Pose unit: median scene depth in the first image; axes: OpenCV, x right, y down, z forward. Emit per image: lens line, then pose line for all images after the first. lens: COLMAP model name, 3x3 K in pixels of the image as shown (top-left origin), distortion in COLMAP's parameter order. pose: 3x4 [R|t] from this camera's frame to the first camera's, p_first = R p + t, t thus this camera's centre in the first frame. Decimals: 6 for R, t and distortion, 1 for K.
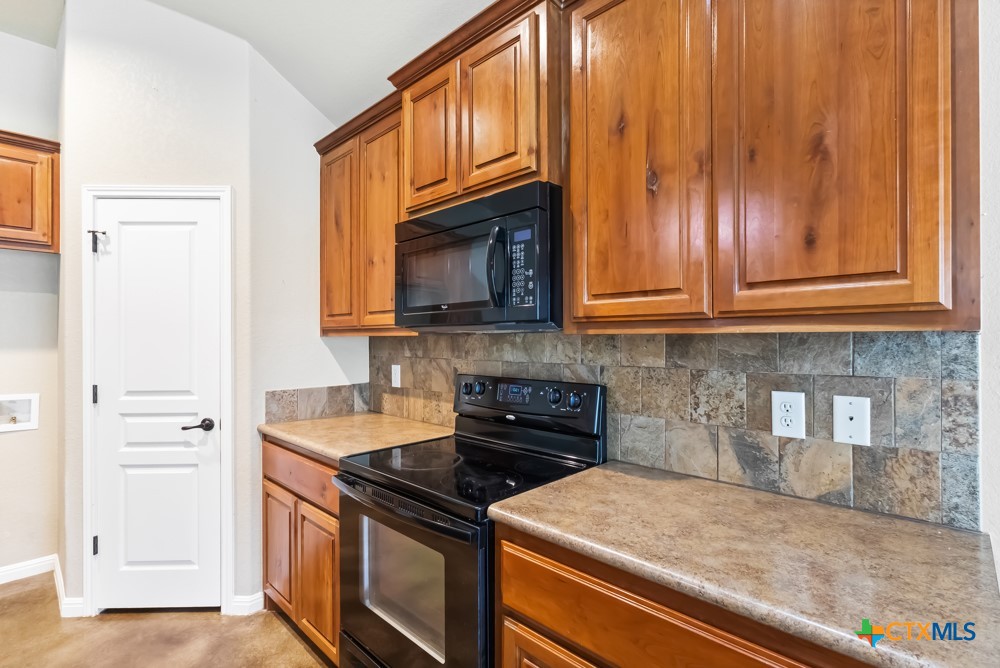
lens RADIAL K [[468.6, 0, 499.3], [0, 468.6, 337.5], [0, 0, 1]] dist [-0.001701, 0.000603]
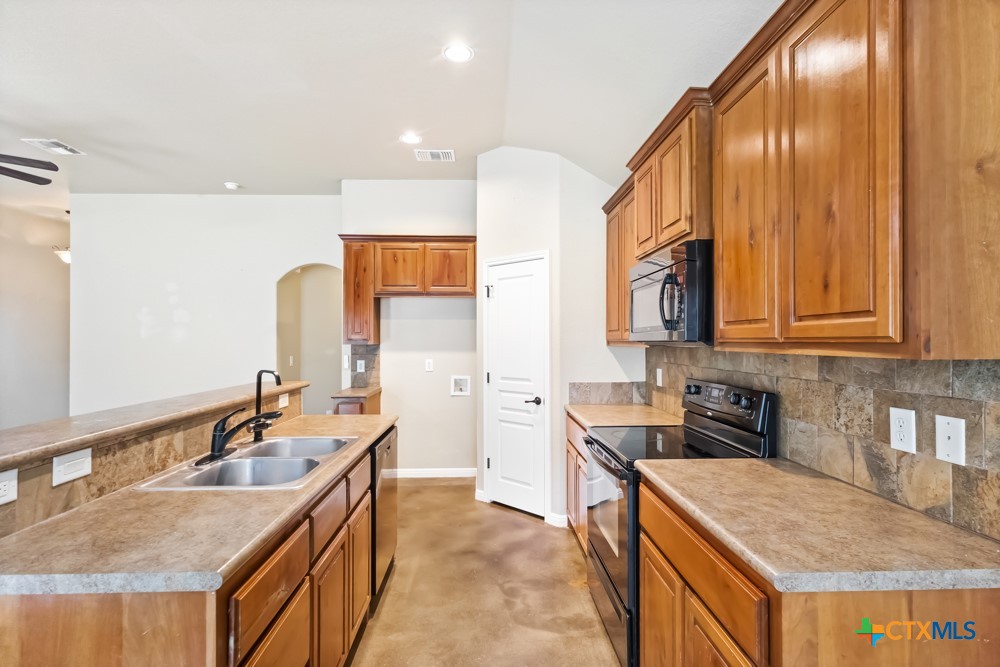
lens RADIAL K [[465.3, 0, 491.3], [0, 465.3, 334.9], [0, 0, 1]] dist [0.000938, 0.000326]
pose [[0.707172, -0.008200, -0.706994, 0.641415], [0.003515, 0.999961, -0.008082, -0.044133], [0.707033, 0.003230, 0.707173, -0.388792]]
